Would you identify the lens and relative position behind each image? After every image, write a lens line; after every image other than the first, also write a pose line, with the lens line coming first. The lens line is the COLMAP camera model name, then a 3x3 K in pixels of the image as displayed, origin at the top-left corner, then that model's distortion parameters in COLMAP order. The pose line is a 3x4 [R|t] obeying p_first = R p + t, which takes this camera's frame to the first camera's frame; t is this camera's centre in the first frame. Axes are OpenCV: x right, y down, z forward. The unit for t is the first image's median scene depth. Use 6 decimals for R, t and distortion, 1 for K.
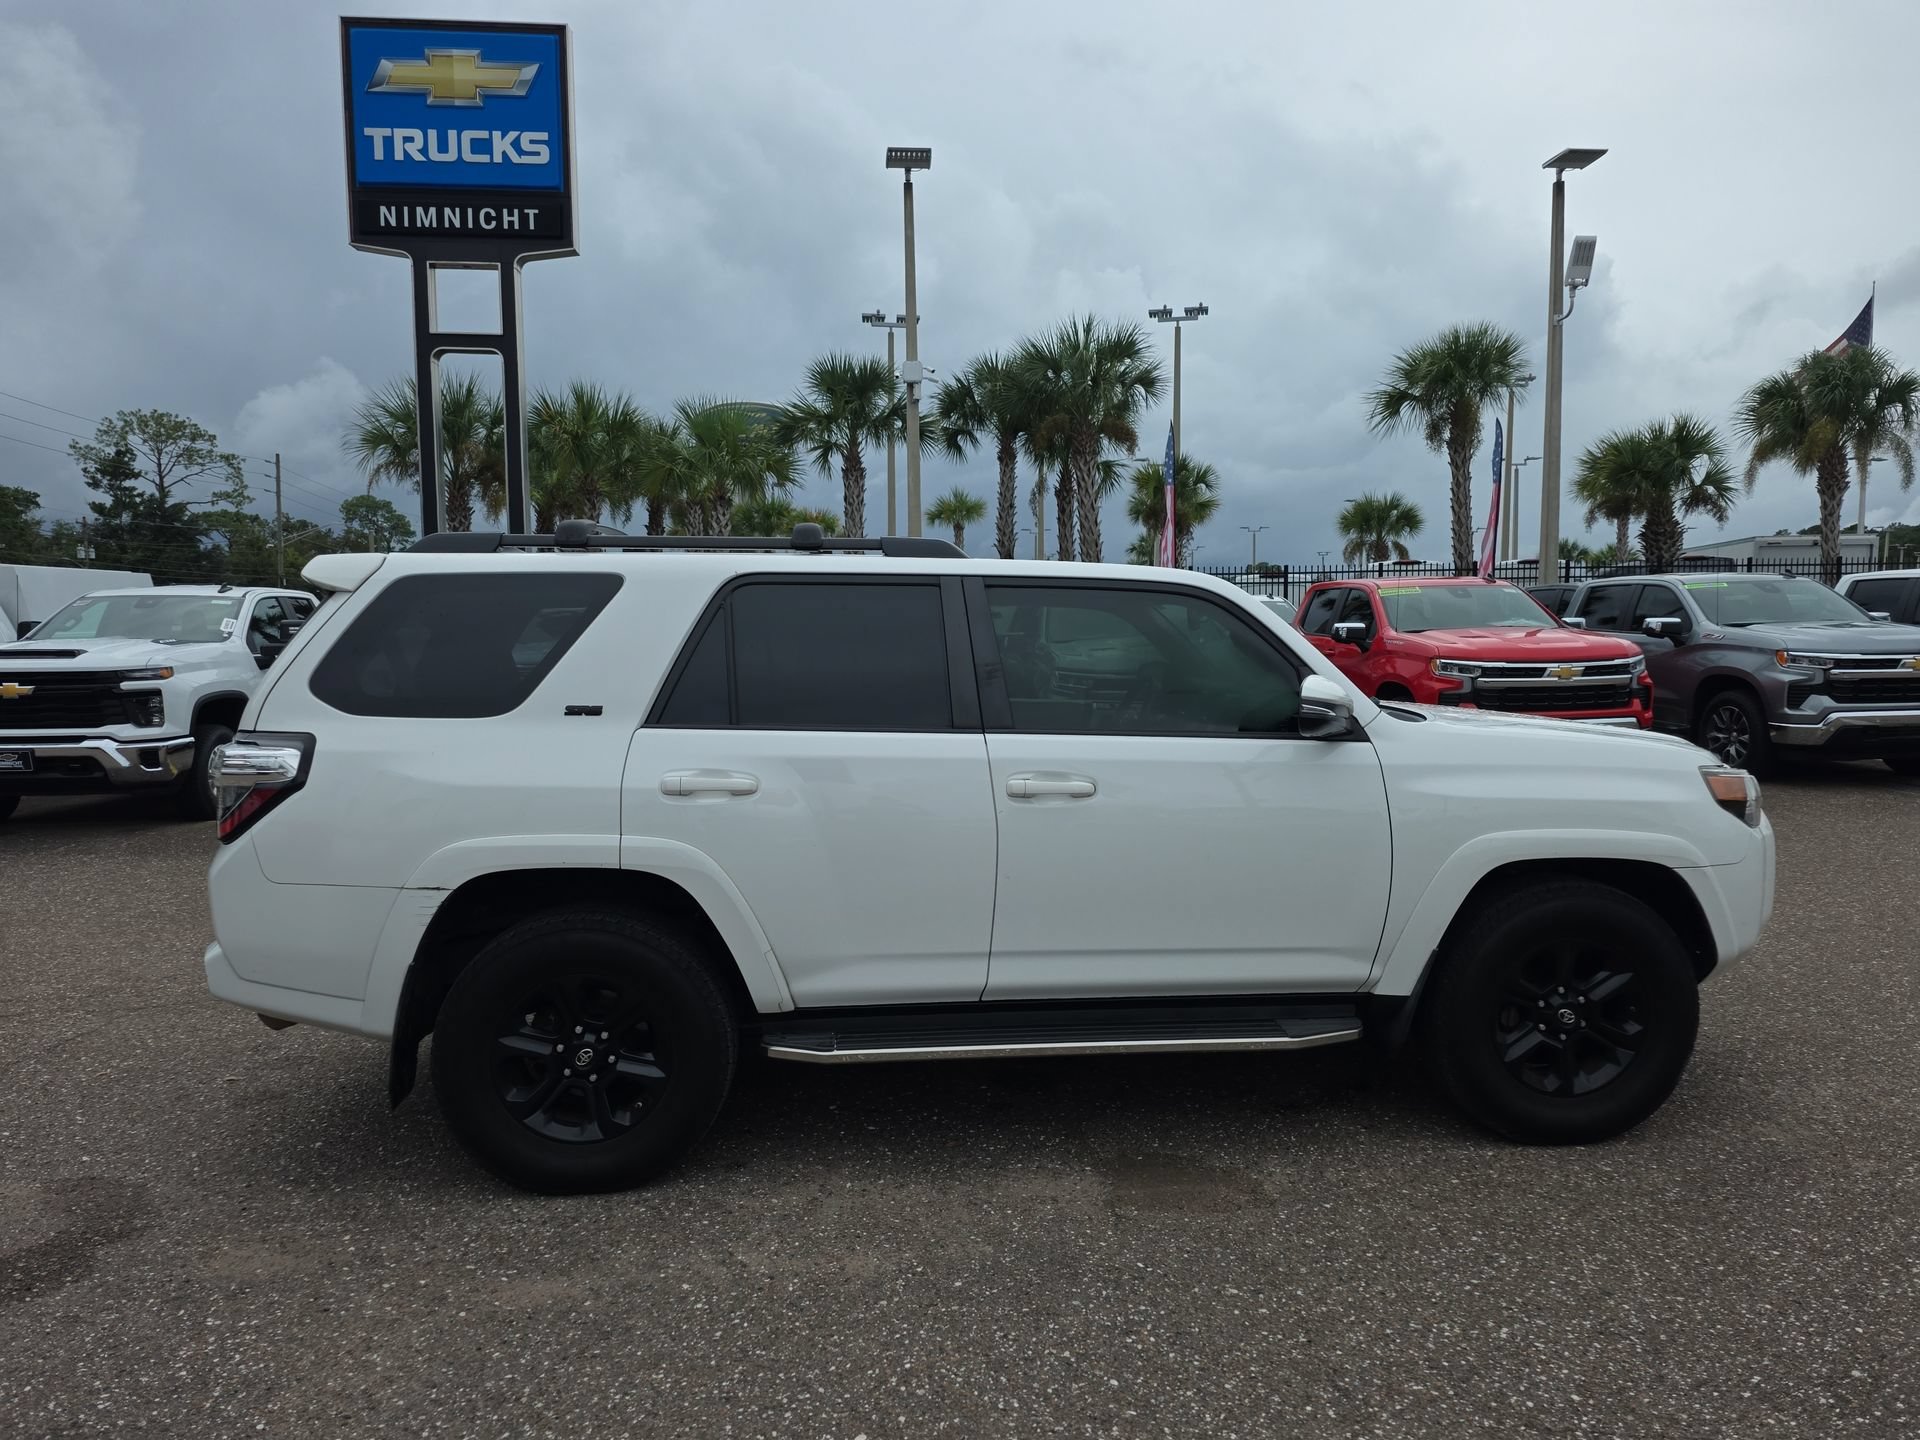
lens RADIAL K [[1258.3, 0, 974.7], [0, 1258.3, 723.3], [0, 0, 1]] dist [0.064912, -0.059306]
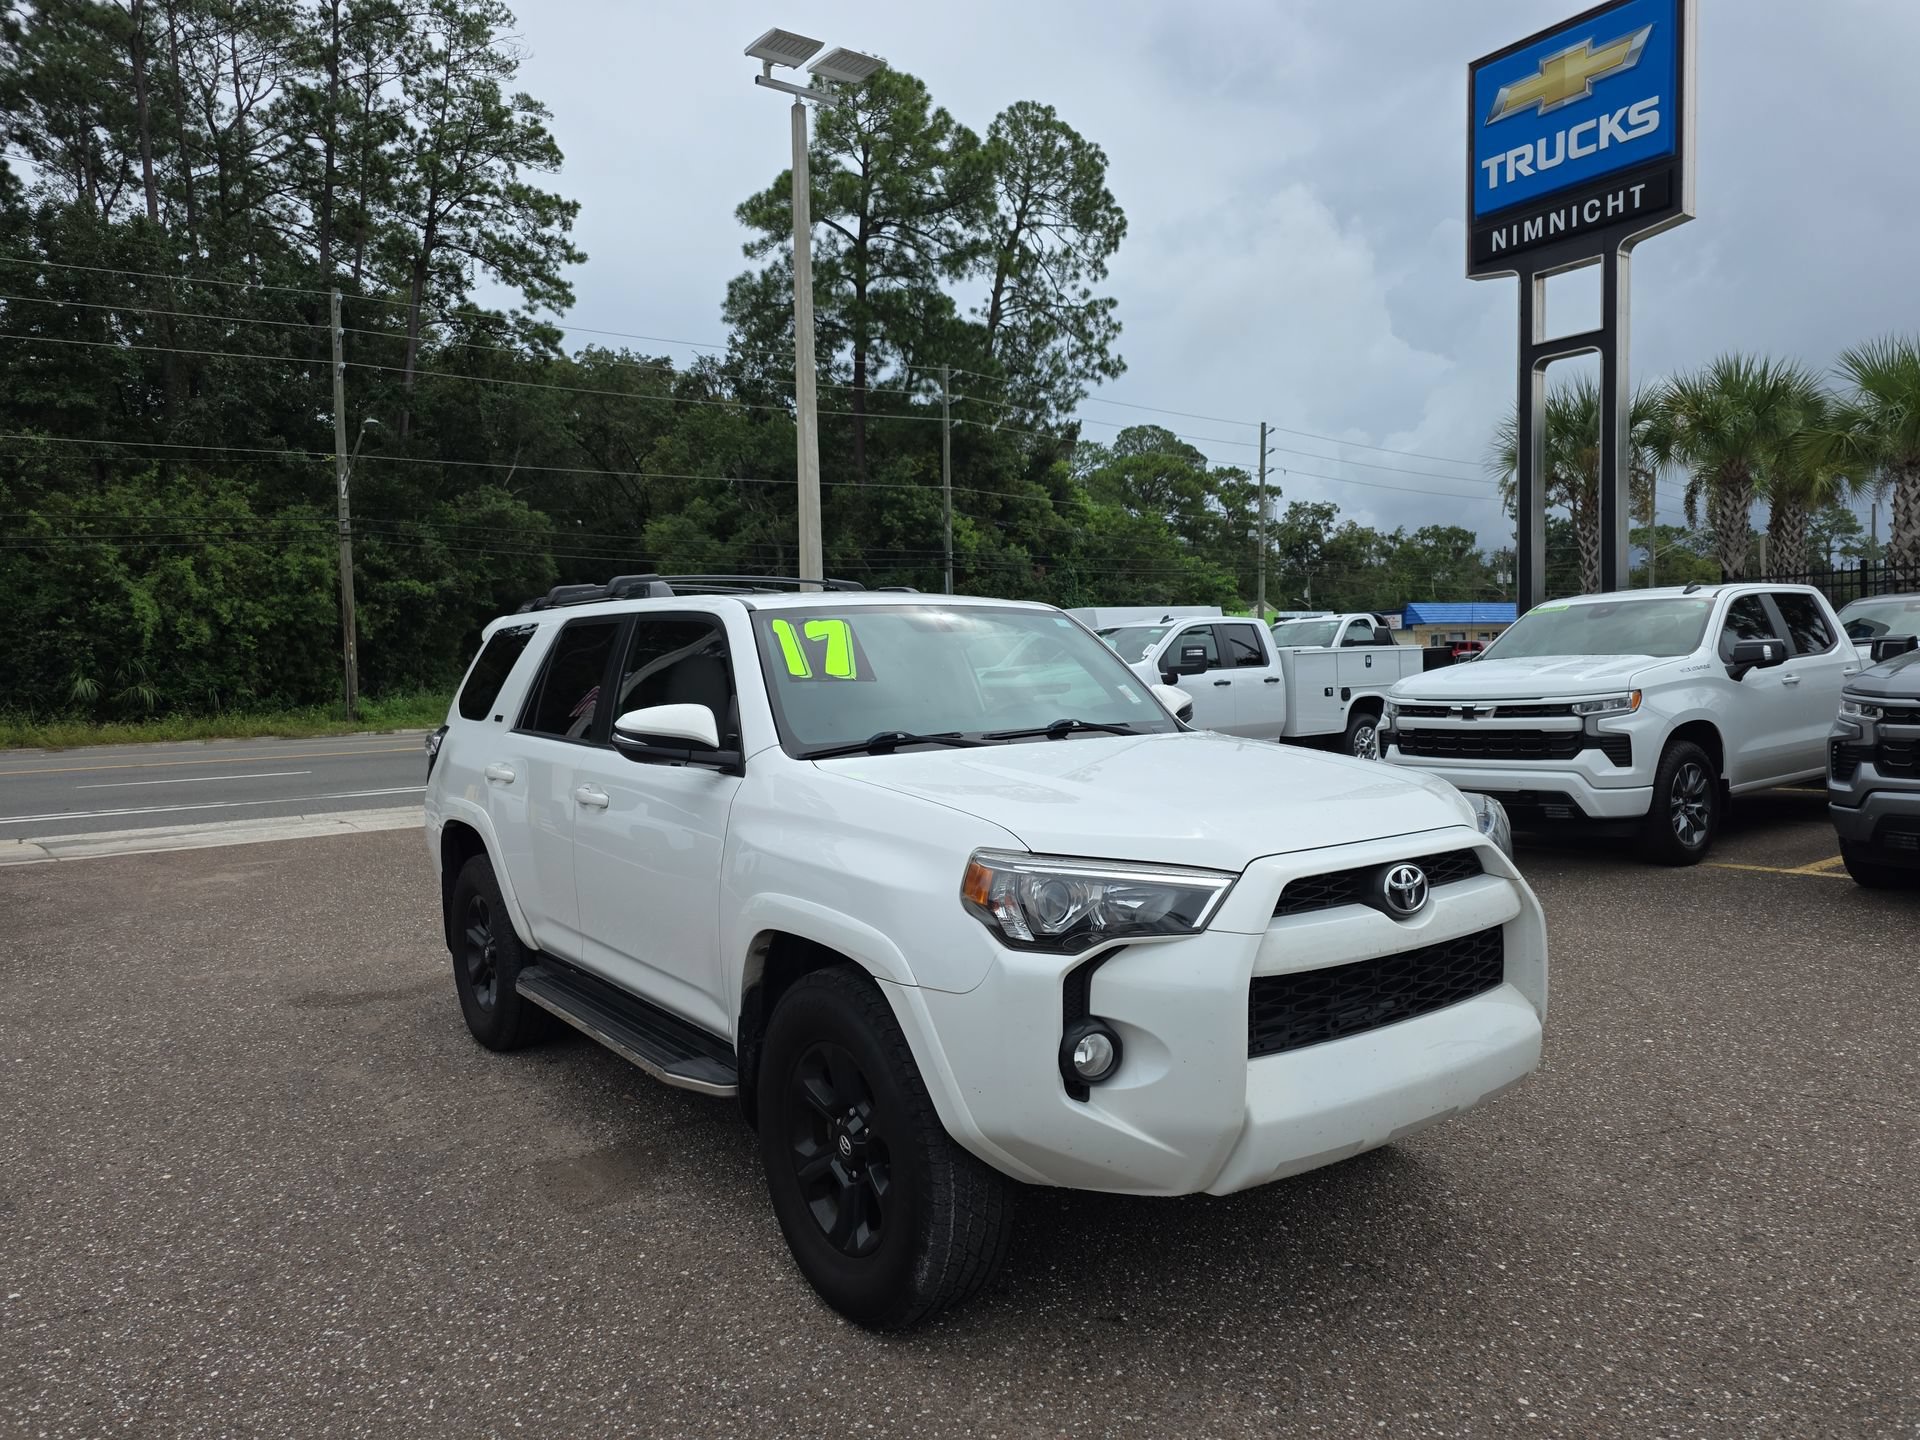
lens RADIAL K [[1272.0, 0, 957.8], [0, 1272.0, 710.6], [0, 0, 1]] dist [0.049200, -0.037951]
pose [[0.518288, 0.023327, -0.854888, 0.203132], [-0.040651, 0.999170, 0.002619, -0.007423], [0.854240, 0.033394, 0.518806, 0.112104]]
